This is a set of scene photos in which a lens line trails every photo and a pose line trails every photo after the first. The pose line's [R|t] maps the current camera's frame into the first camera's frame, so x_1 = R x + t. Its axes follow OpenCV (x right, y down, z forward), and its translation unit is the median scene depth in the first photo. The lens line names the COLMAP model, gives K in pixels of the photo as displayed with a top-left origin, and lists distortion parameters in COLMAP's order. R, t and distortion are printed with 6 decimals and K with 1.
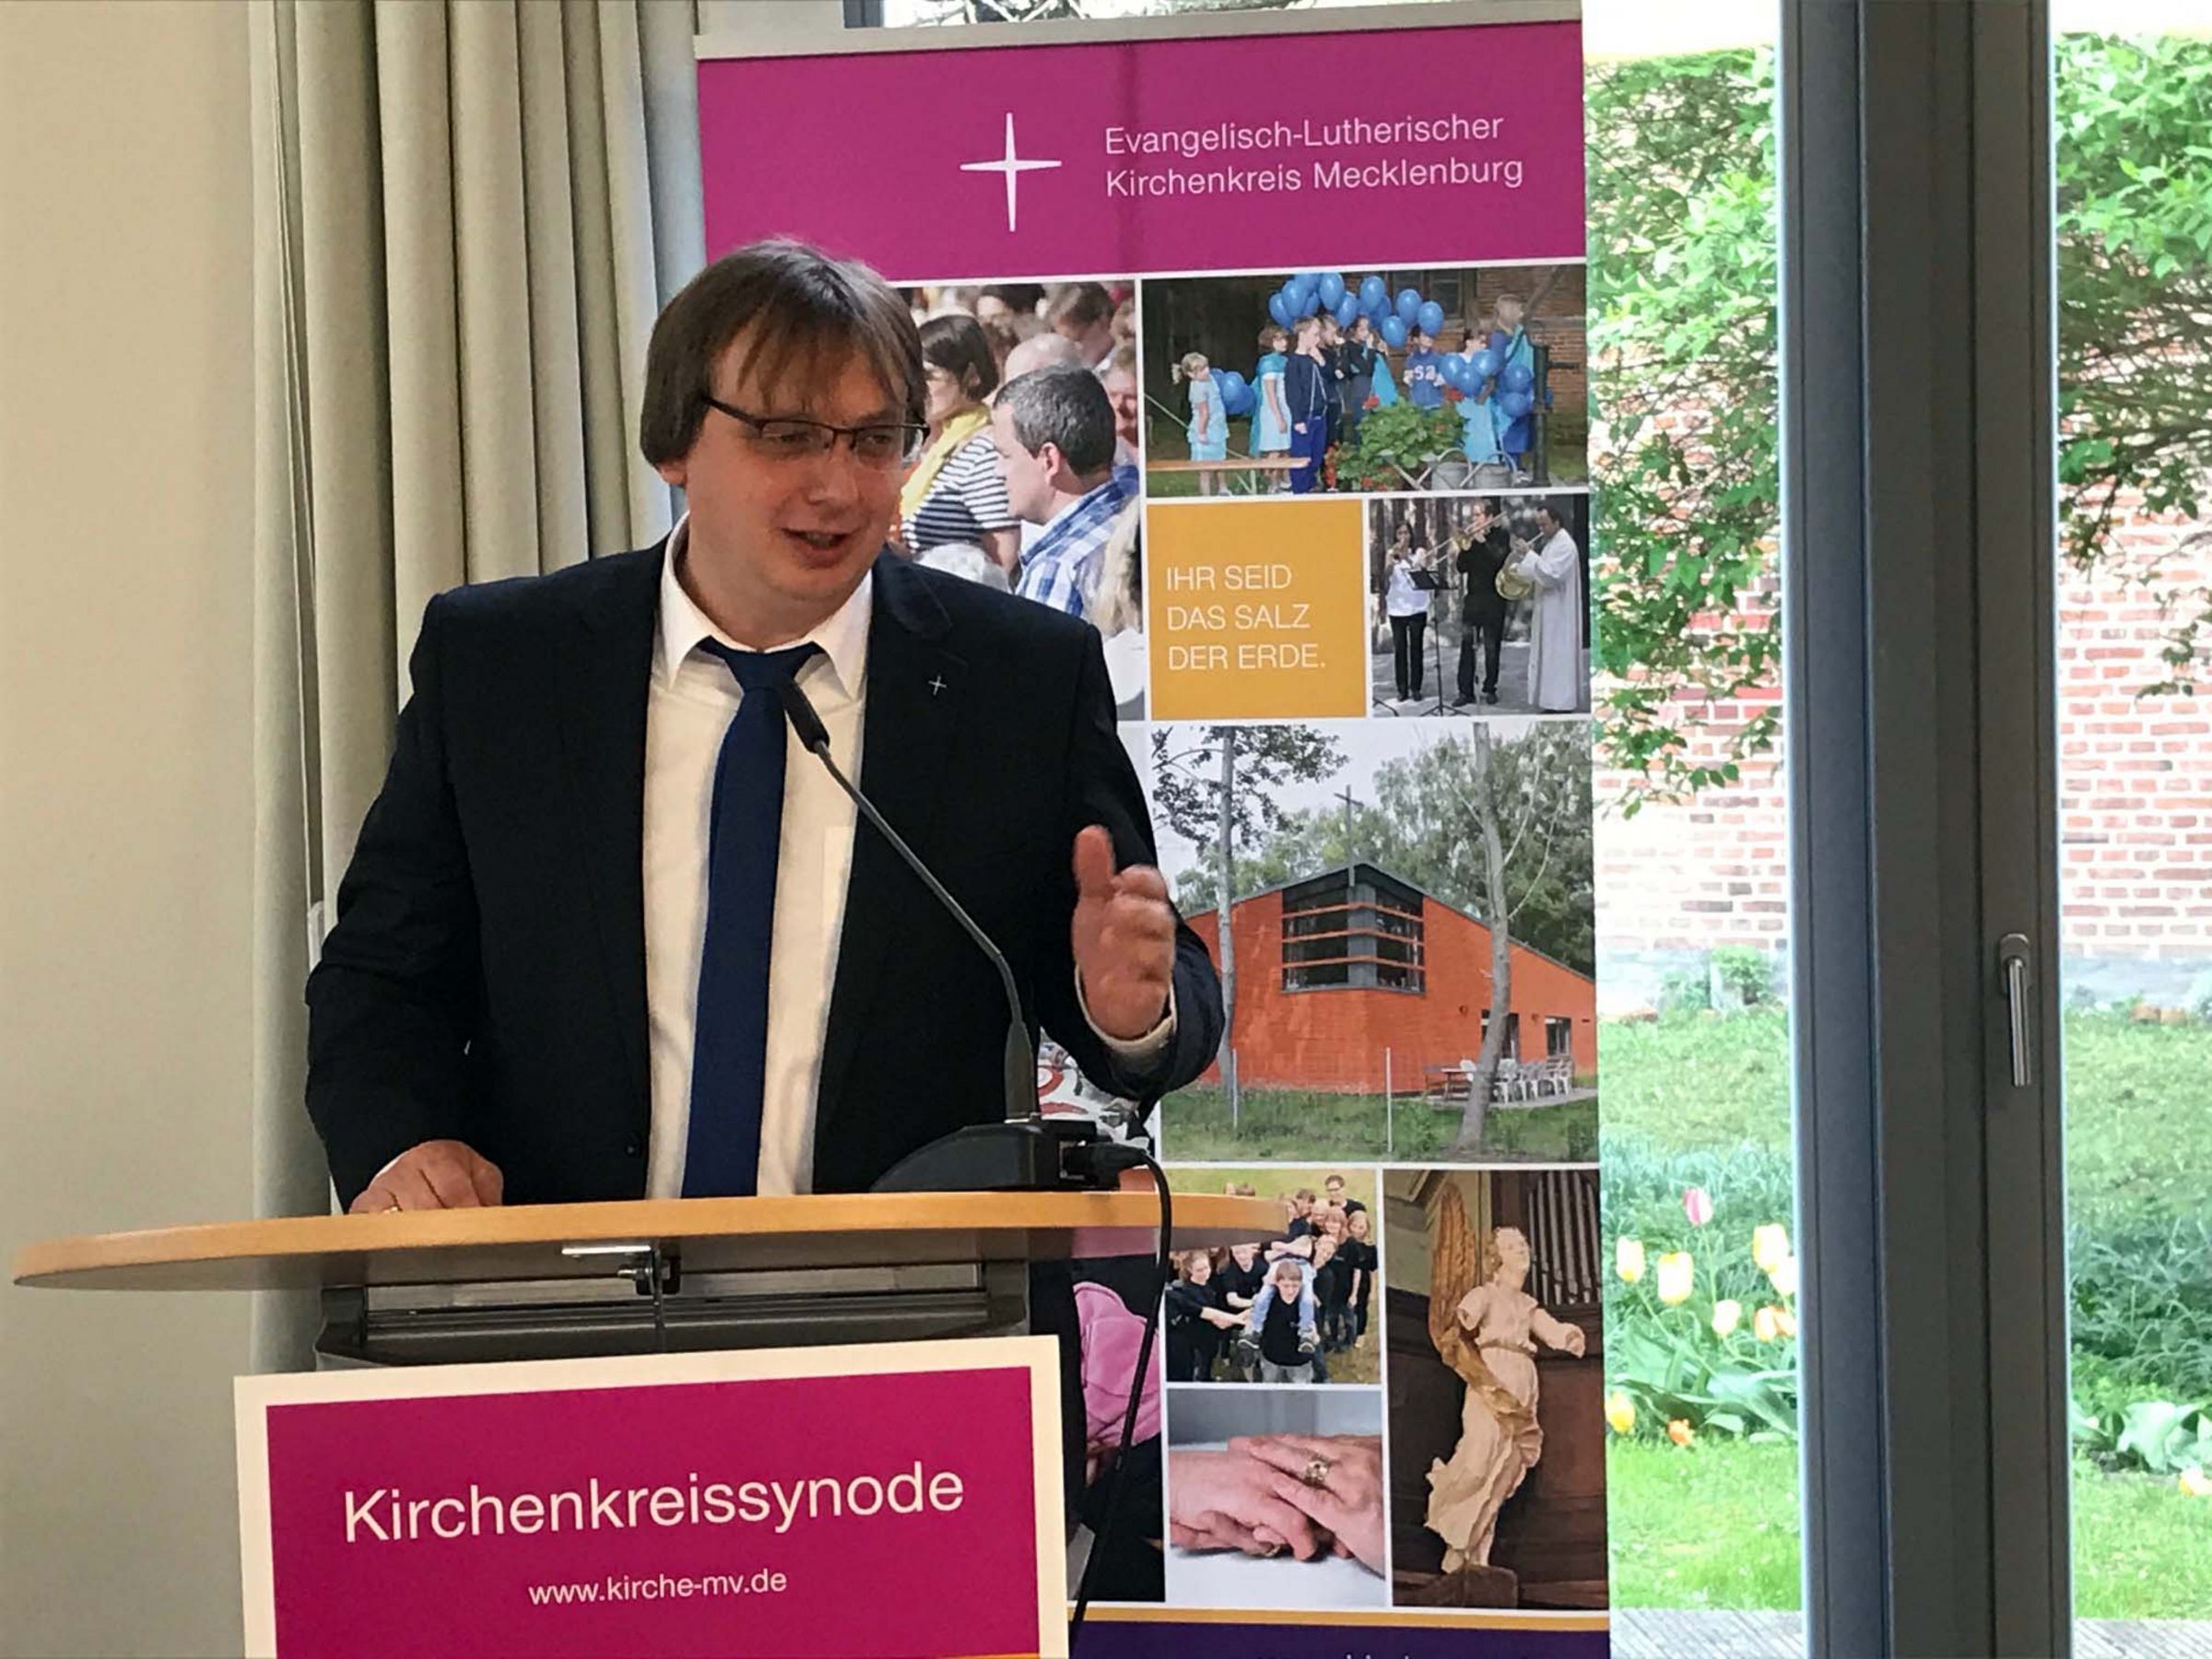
lens RADIAL K [[4432.6, 0, 1106.0], [0, 4432.6, 829.5], [0, 0, 1]] dist [0.268334, -0.138609]
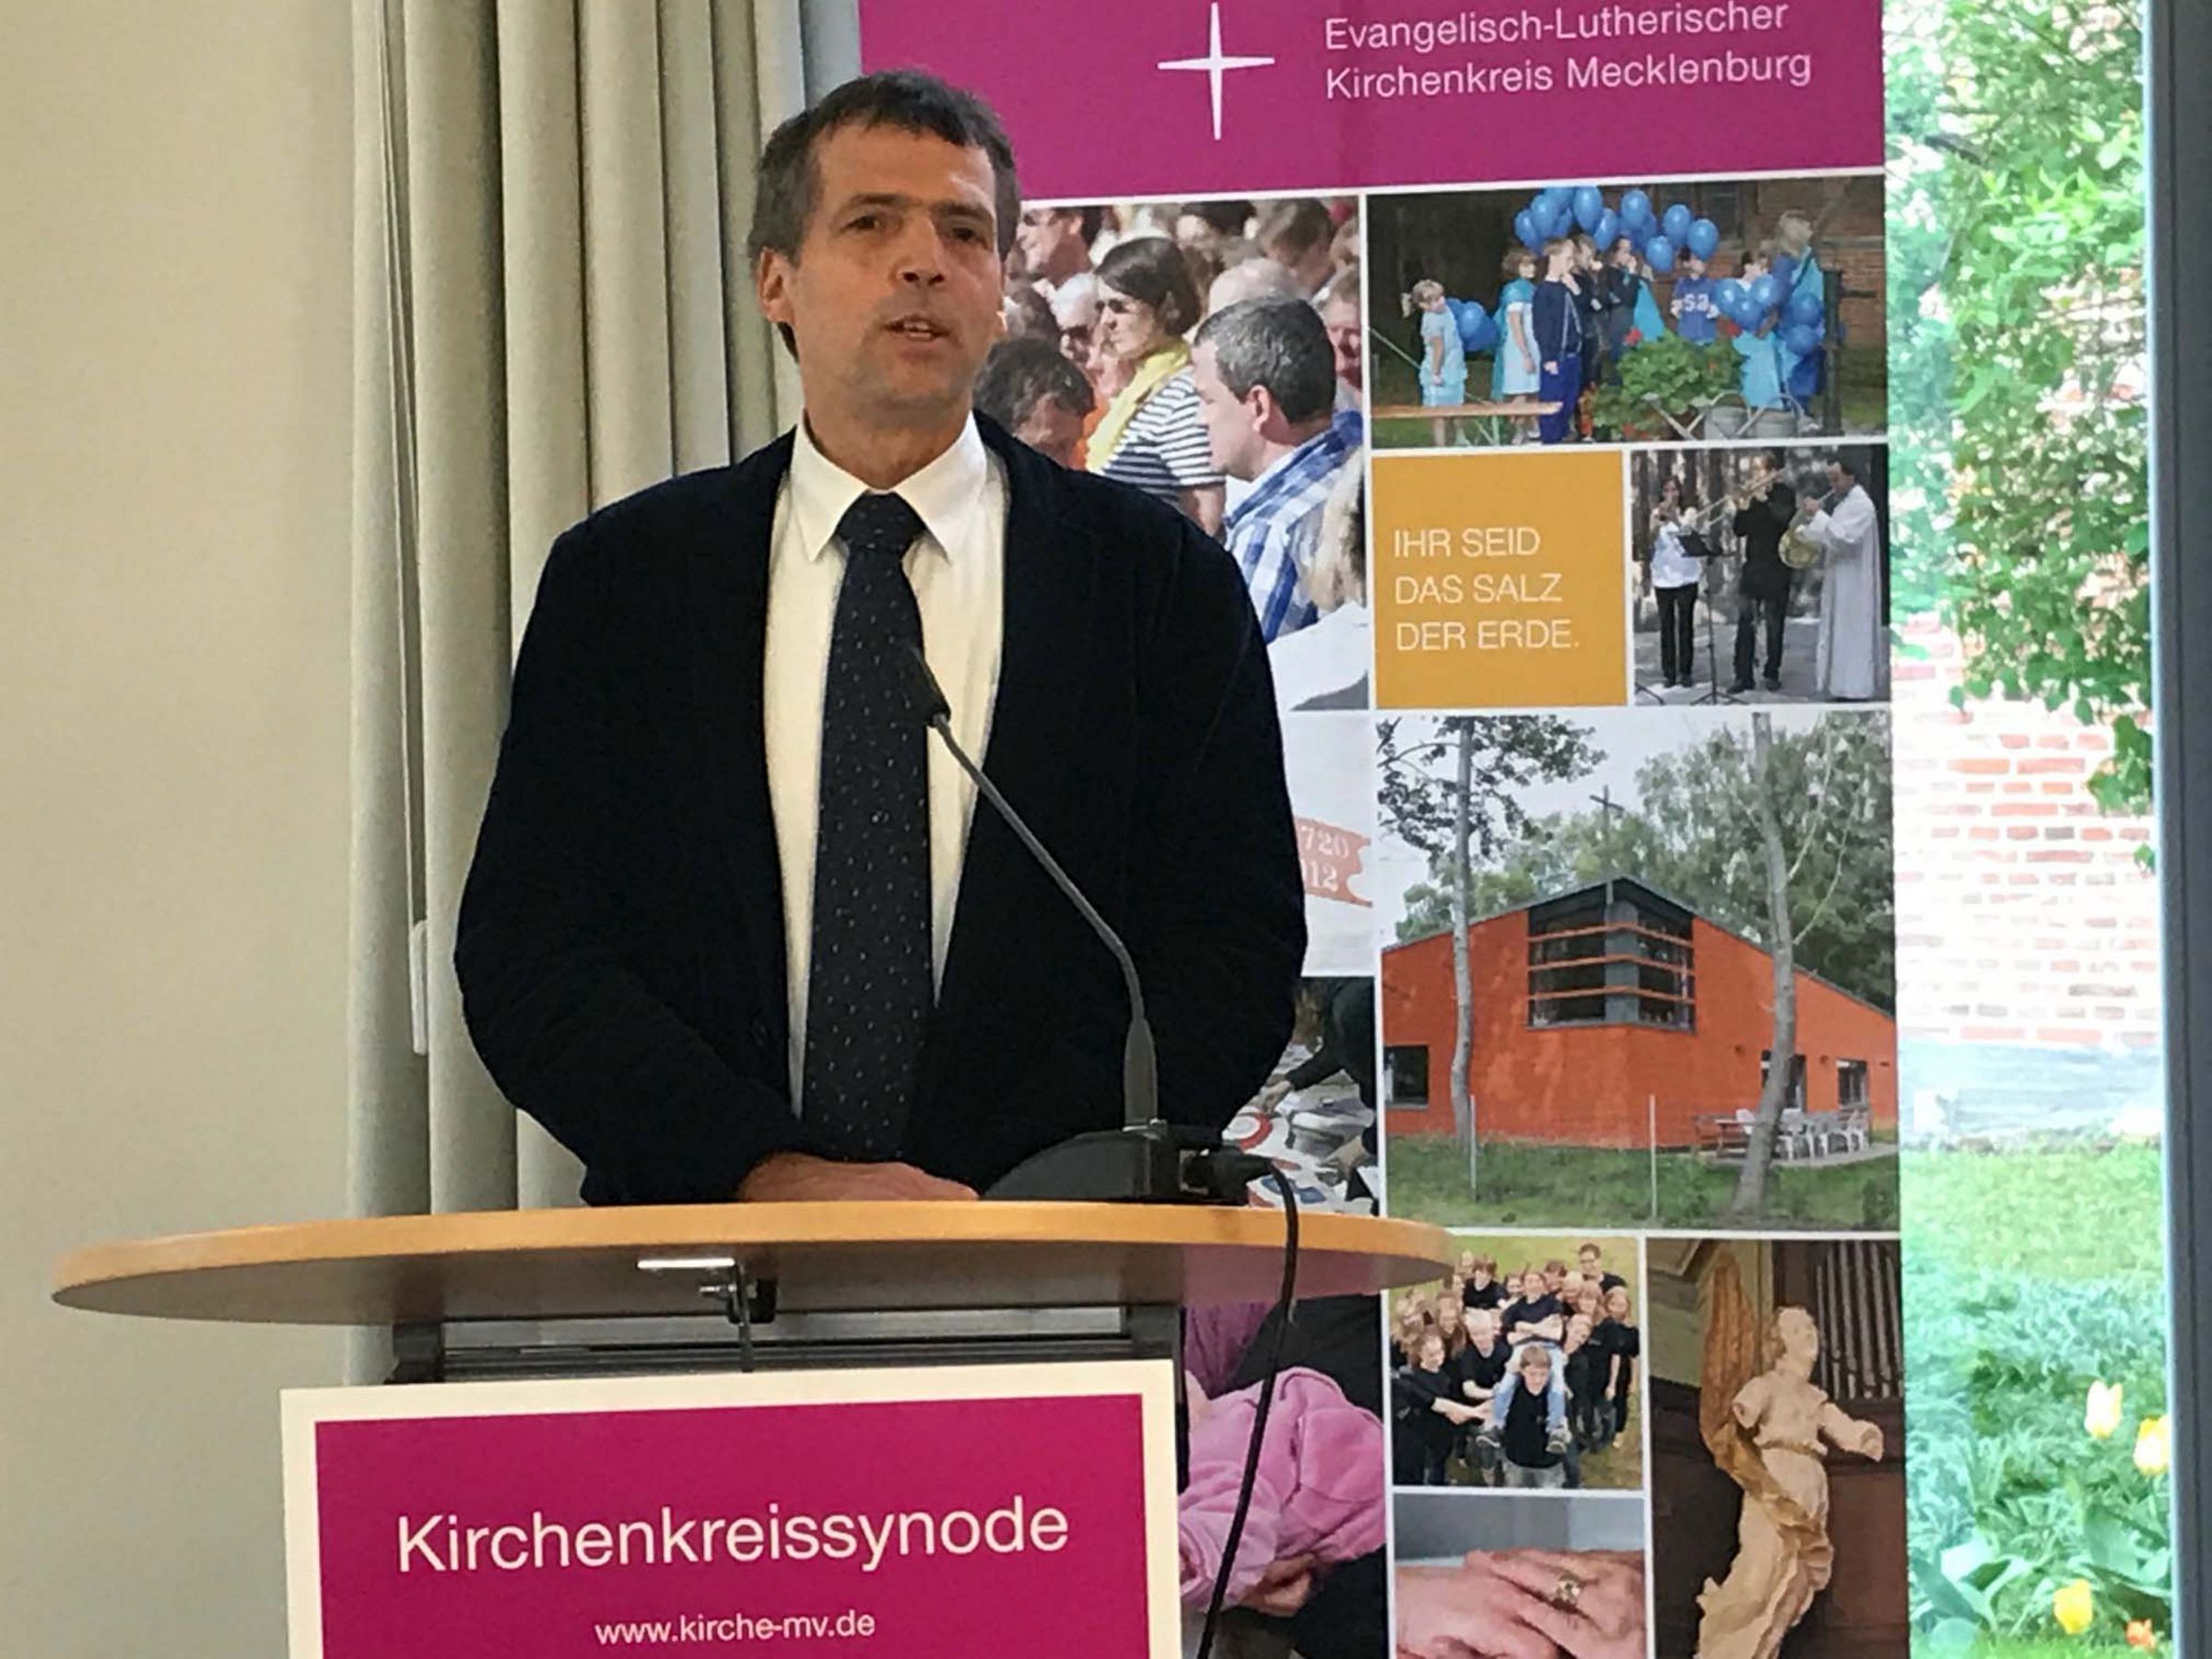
lens RADIAL K [[5865.8, 0, 1141.4], [0, 5865.8, 839.2], [0, 0, 1]] dist [0.300762, -0.196369]
pose [[0.997721, 0.005098, -0.067285, 0.041667], [-0.005891, 0.999915, -0.011597, 0.013922], [0.067220, 0.011967, 0.997666, -0.133249]]
